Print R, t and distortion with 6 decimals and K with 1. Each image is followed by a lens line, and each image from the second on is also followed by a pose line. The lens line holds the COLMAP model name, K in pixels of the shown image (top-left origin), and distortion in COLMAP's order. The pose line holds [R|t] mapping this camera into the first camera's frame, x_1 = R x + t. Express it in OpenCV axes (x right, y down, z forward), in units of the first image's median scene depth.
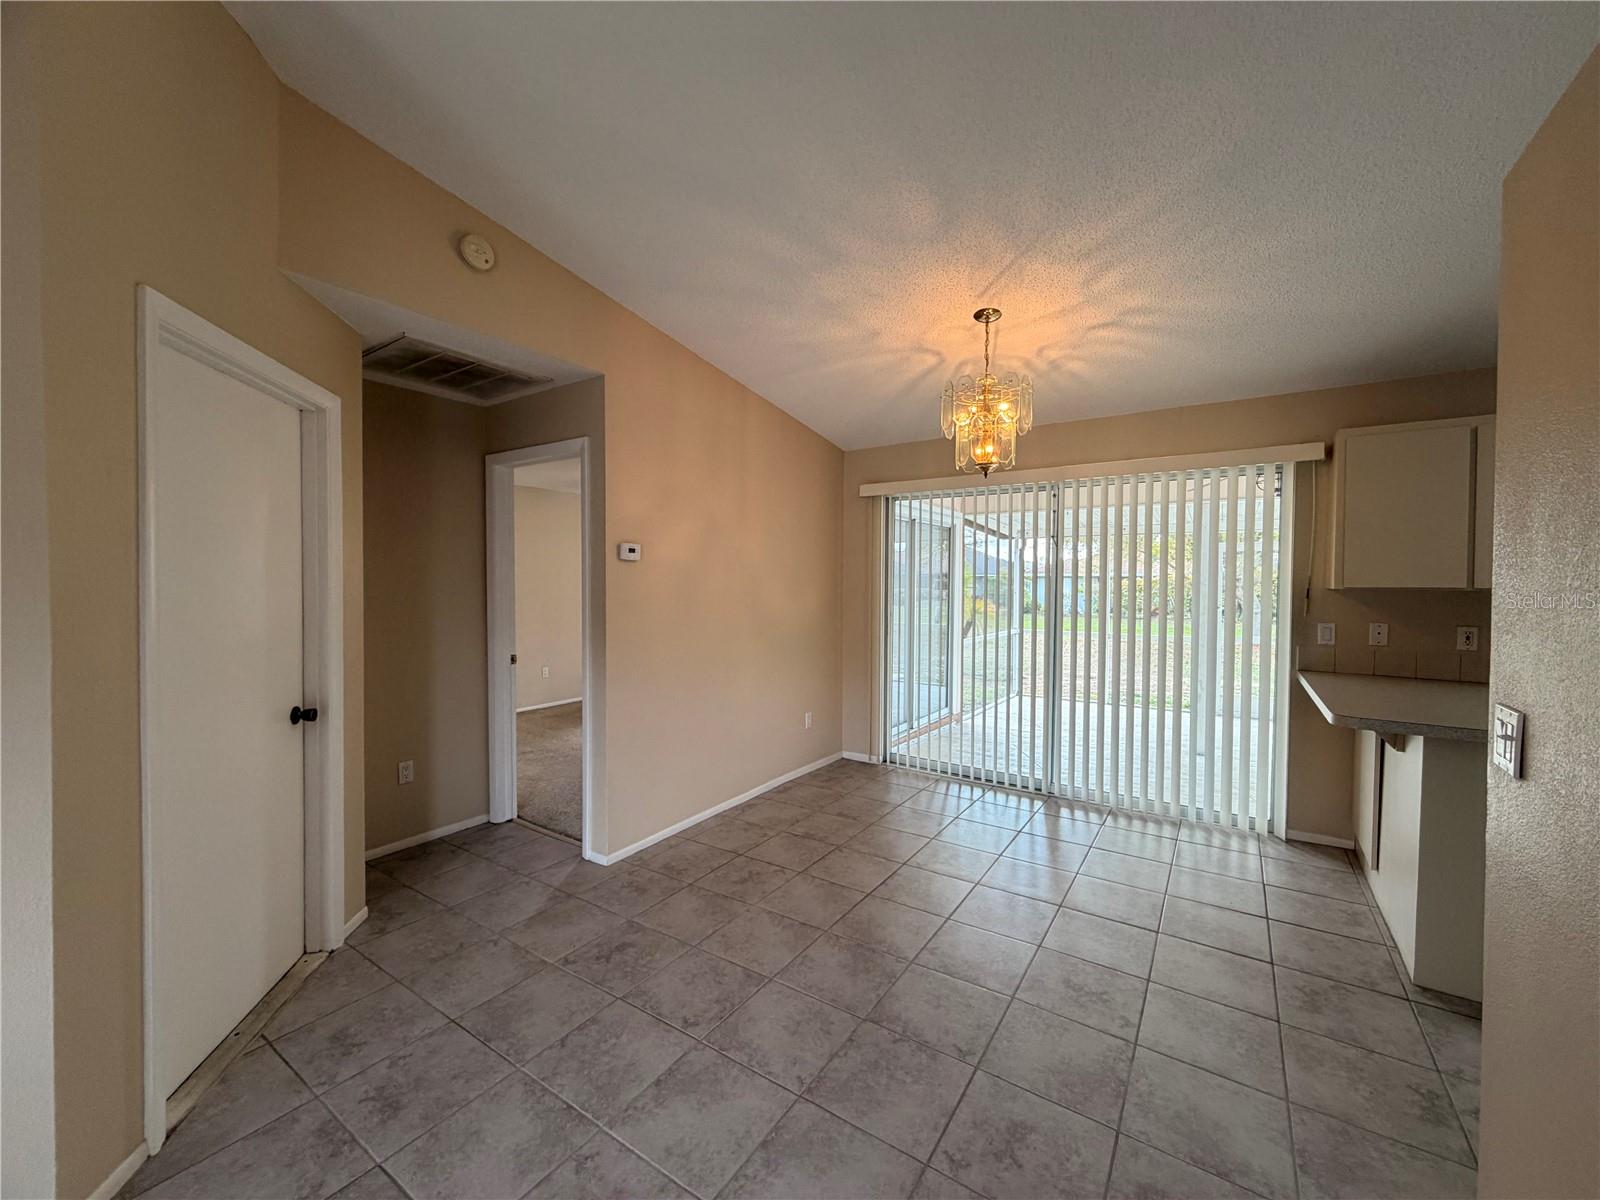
lens RADIAL K [[639.4, 0, 807.3], [0, 639.4, 596.1], [0, 0, 1]] dist [-0.001187, 0.001198]
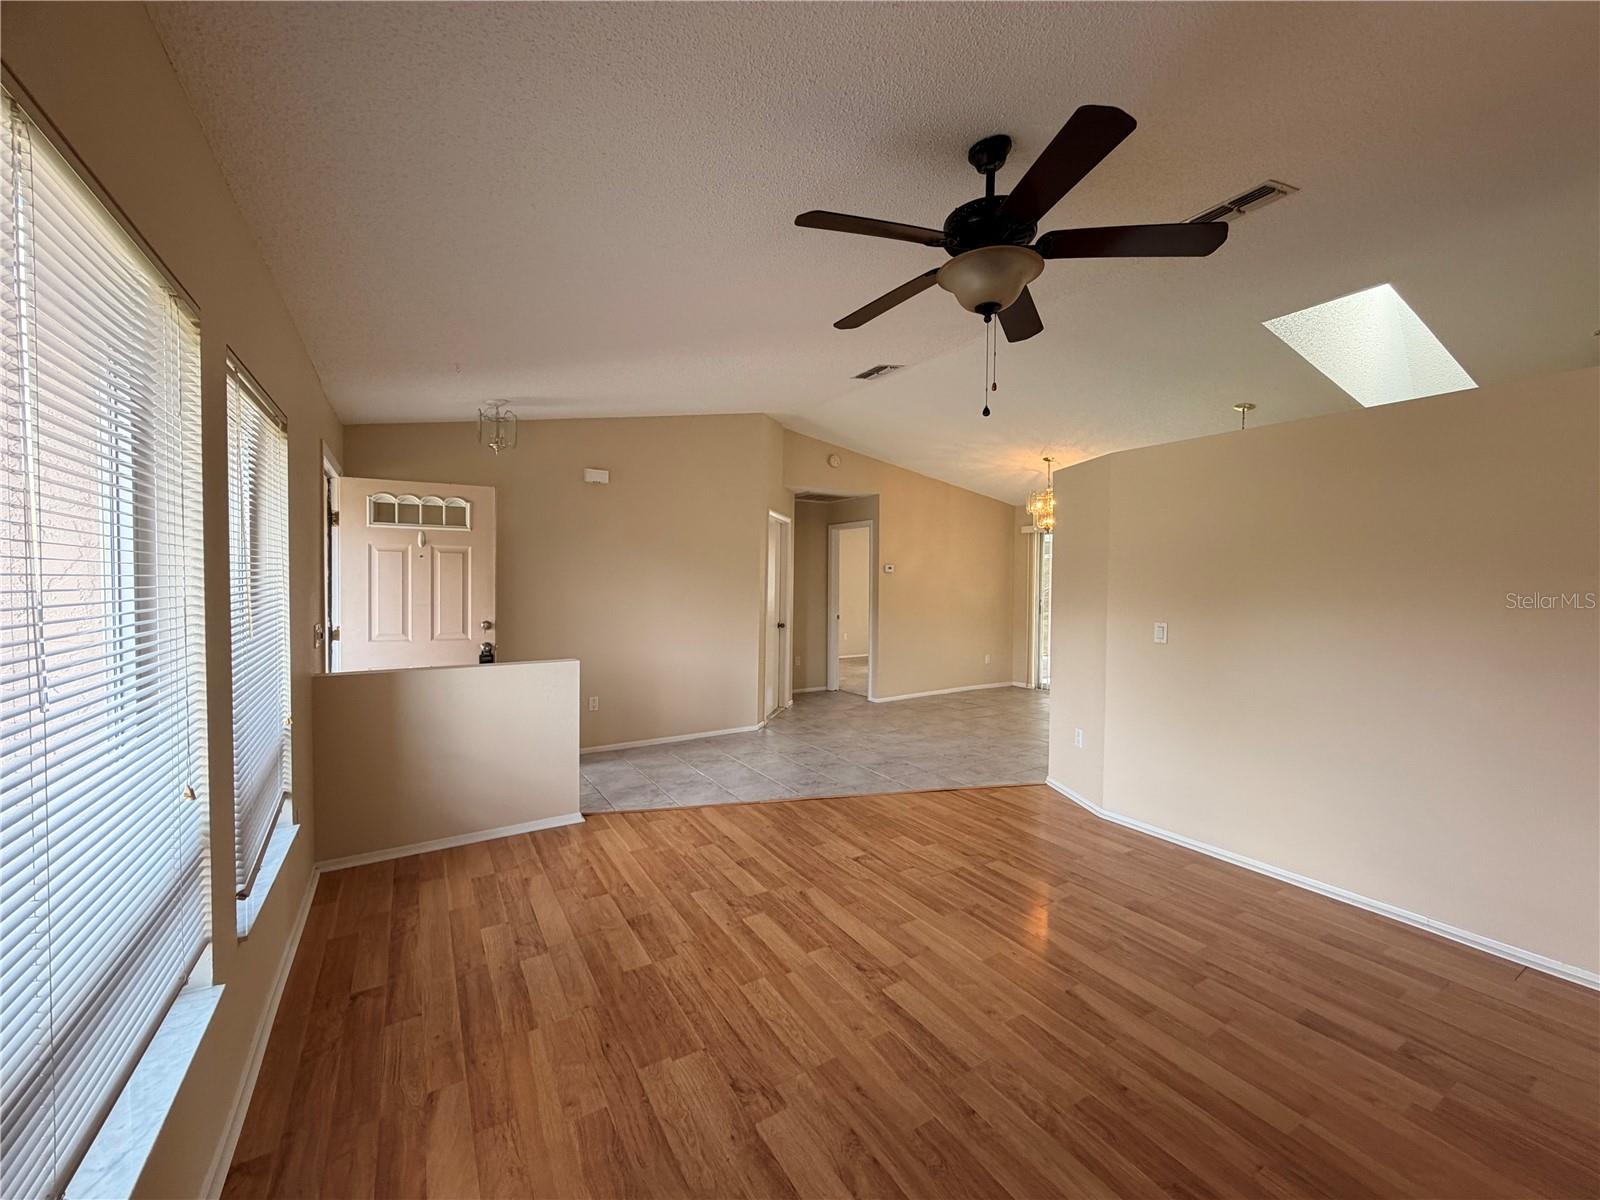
lens RADIAL K [[639.4, 0, 796.7], [0, 639.4, 598.0], [0, 0, 1]] dist [-0.001187, 0.001198]
pose [[0.902816, 0.010742, -0.429894, 0.387749], [-0.012904, 0.999914, -0.002115, 0.043668], [0.429834, 0.007457, 0.902877, -1.145466]]
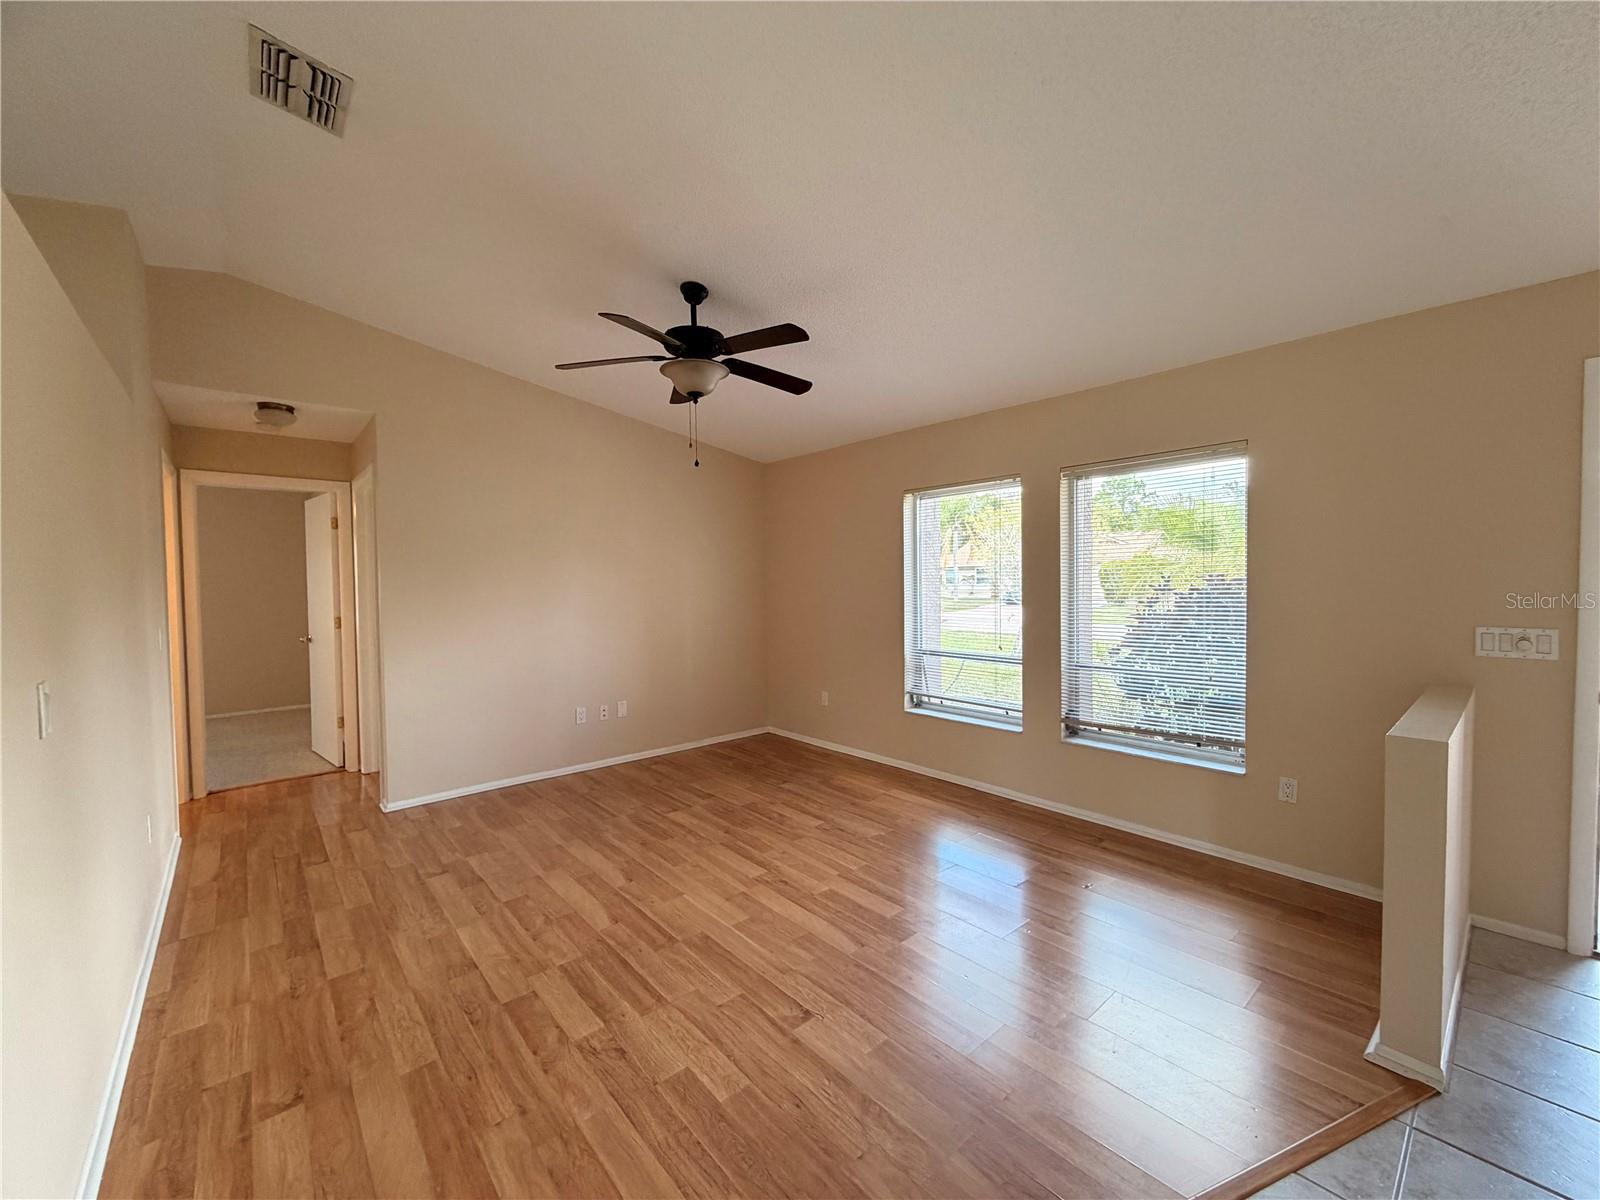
lens RADIAL K [[639.4, 0, 798.6], [0, 639.4, 595.2], [0, 0, 1]] dist [-0.001187, 0.001198]
pose [[-0.963908, 0.000100, 0.266234, -0.345902], [0.015082, 0.998415, 0.054231, -0.017512], [-0.265806, 0.056289, -0.962382, 1.093666]]
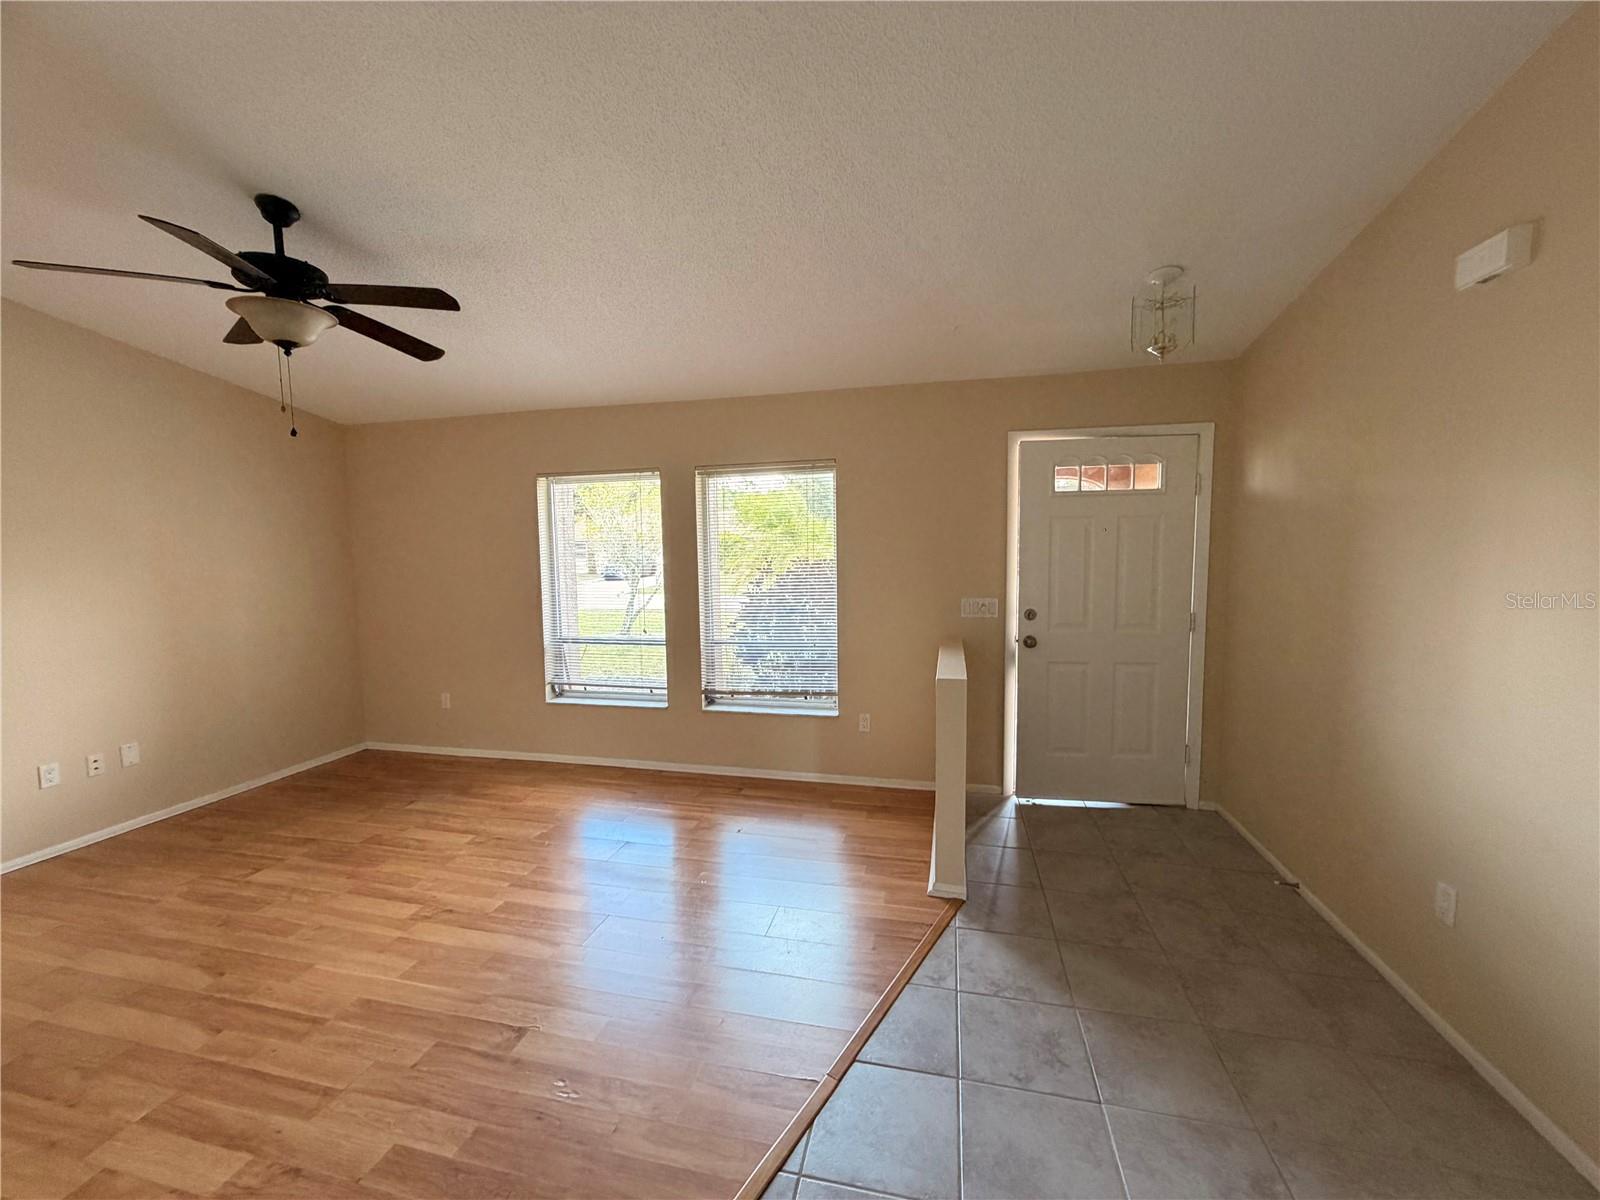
lens RADIAL K [[639.4, 0, 796.4], [0, 639.4, 599.9], [0, 0, 1]] dist [-0.001187, 0.001198]
pose [[-0.940687, 0.036480, -0.337309, -0.196121], [-0.000163, 0.994154, 0.107972, -0.064908], [0.339276, 0.101623, -0.935182, 1.148339]]
